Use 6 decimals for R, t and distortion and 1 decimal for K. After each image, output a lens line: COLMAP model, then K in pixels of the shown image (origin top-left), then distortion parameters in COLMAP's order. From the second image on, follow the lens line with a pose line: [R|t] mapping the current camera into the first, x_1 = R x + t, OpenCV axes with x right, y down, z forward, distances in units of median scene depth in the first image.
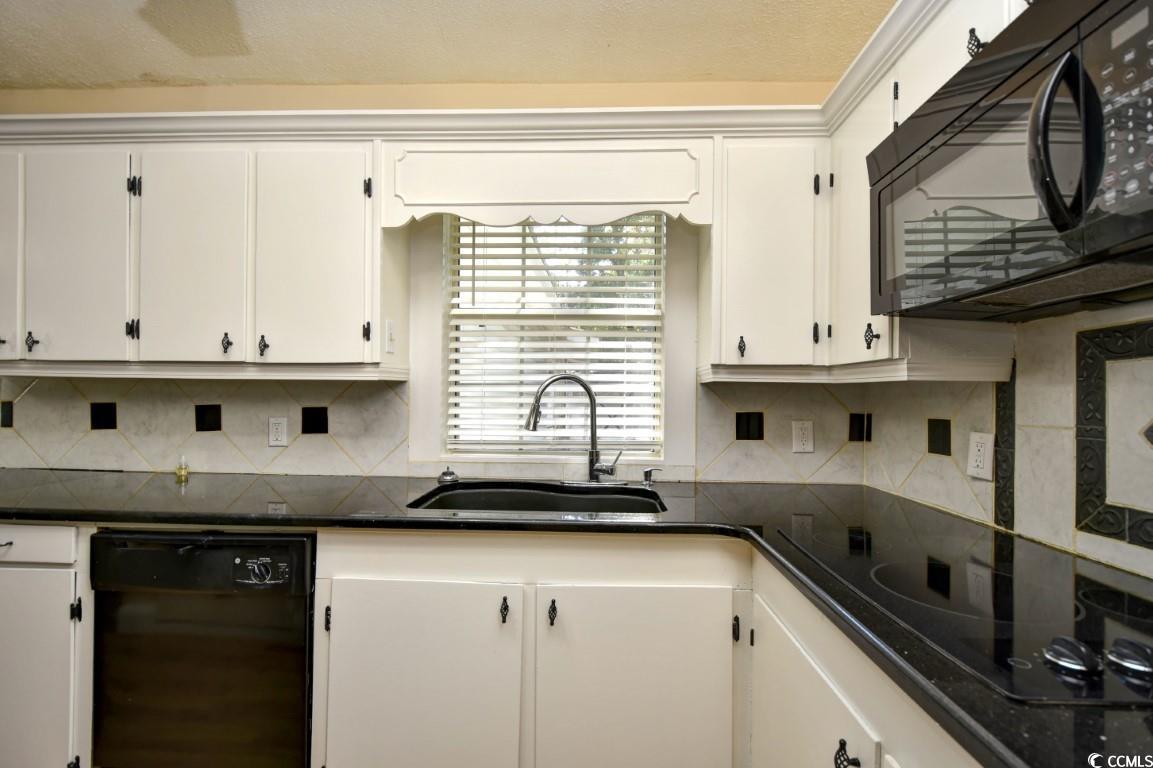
lens RADIAL K [[519.4, 0, 581.8], [0, 519.4, 390.8], [0, 0, 1]] dist [-0.001500, -0.000587]
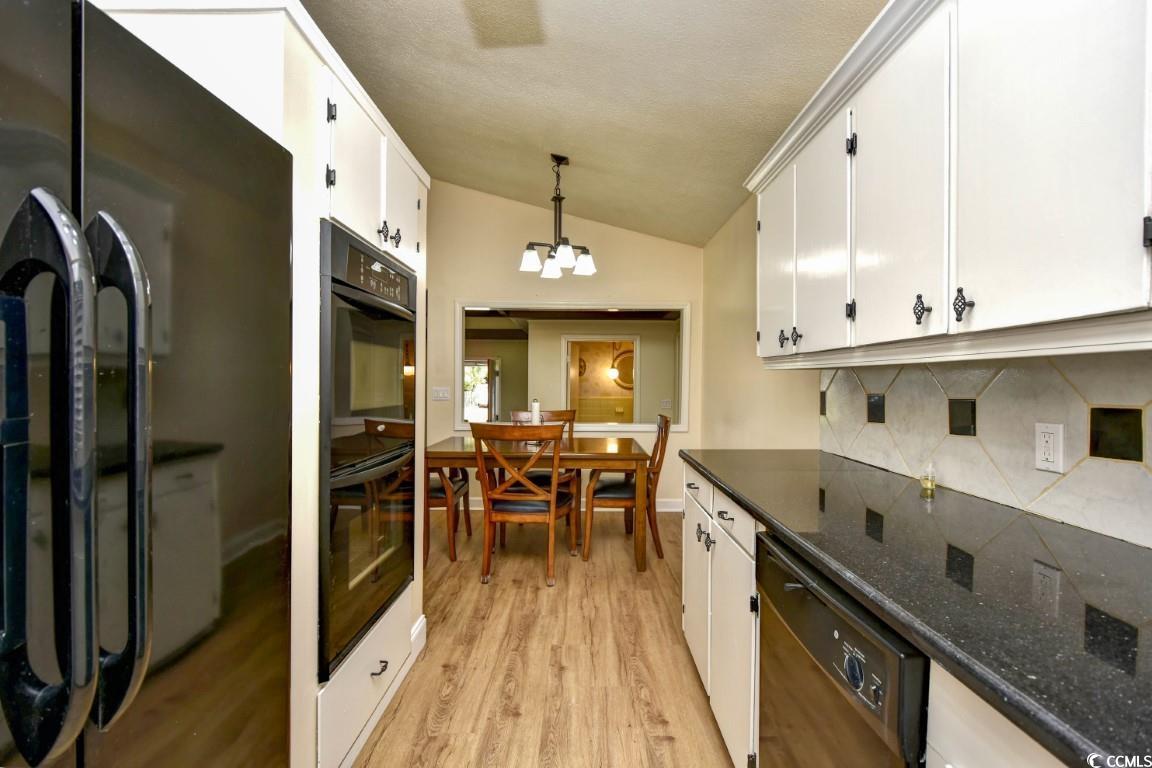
lens RADIAL K [[505.7, 0, 580.5], [0, 505.7, 389.2], [0, 0, 1]] dist [-0.002423, -0.000351]
pose [[0.029444, 0.003424, -0.999561, -0.022083], [0.005966, 0.999976, 0.003602, 0.007064], [0.999549, -0.006070, 0.029423, 0.445268]]
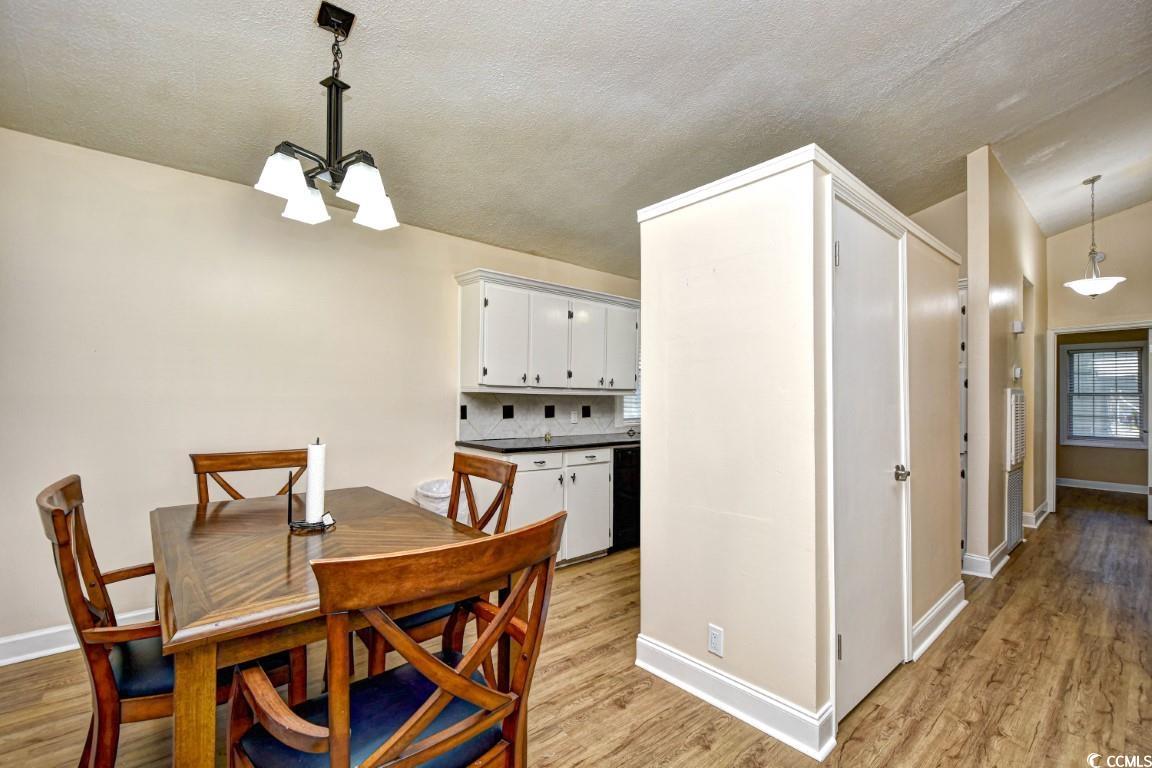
lens RADIAL K [[505.7, 0, 580.5], [0, 505.7, 389.2], [0, 0, 1]] dist [-0.002423, -0.000351]
pose [[0.722641, 0.008210, 0.691175, -2.130799], [-0.006270, 0.999966, -0.005323, -0.033616], [-0.691195, -0.000487, 0.722668, -0.648079]]
